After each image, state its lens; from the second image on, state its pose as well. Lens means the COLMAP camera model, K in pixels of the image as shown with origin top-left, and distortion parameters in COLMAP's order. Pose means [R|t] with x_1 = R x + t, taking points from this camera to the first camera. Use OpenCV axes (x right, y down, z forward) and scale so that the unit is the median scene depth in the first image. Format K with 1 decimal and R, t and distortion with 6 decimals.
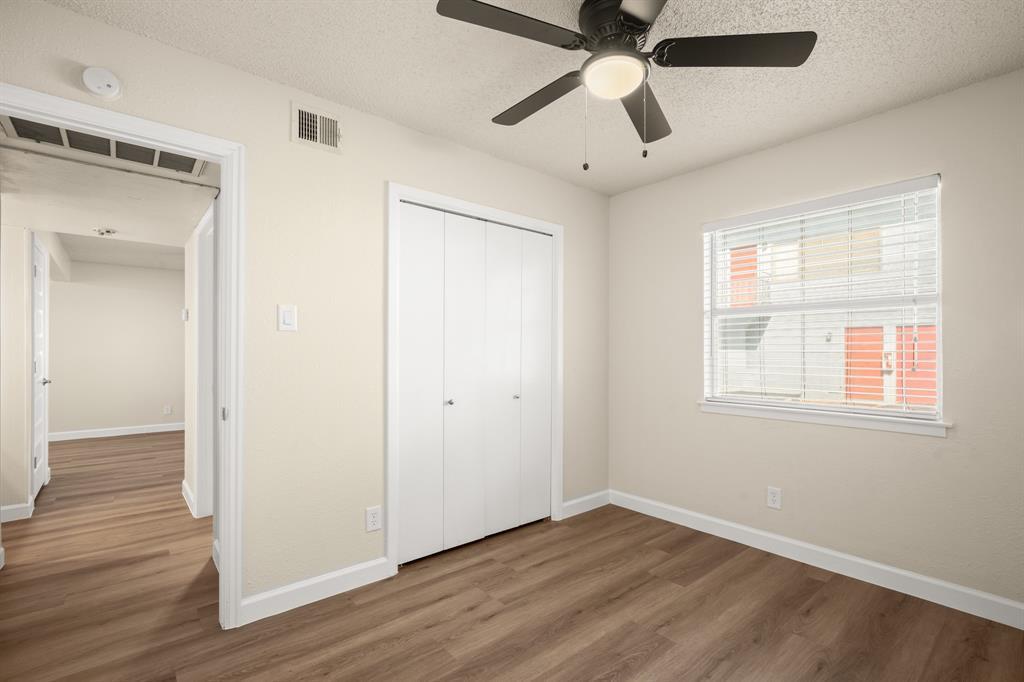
lens RADIAL K [[469.3, 0, 511.2], [0, 469.3, 345.0], [0, 0, 1]] dist [-0.001127, -0.000002]
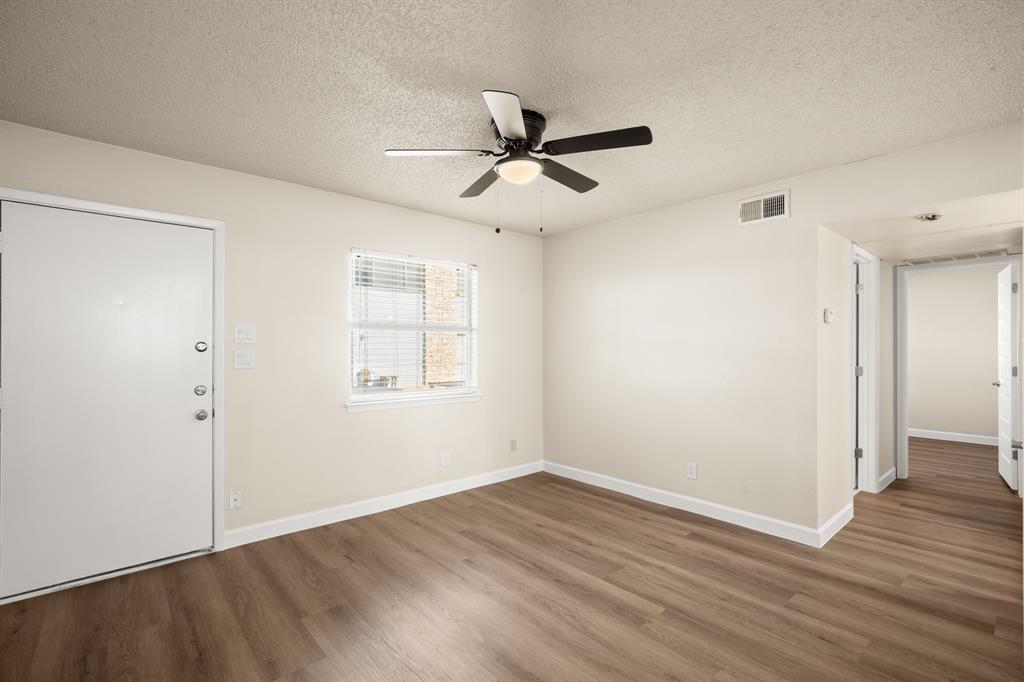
lens RADIAL K [[469.3, 0, 511.2], [0, 469.3, 345.0], [0, 0, 1]] dist [-0.001127, -0.000002]
pose [[-0.021771, 0.008741, 0.999725, -1.501823], [-0.007377, 0.999933, -0.008903, -0.003460], [-0.999736, -0.007569, -0.021705, 1.569016]]
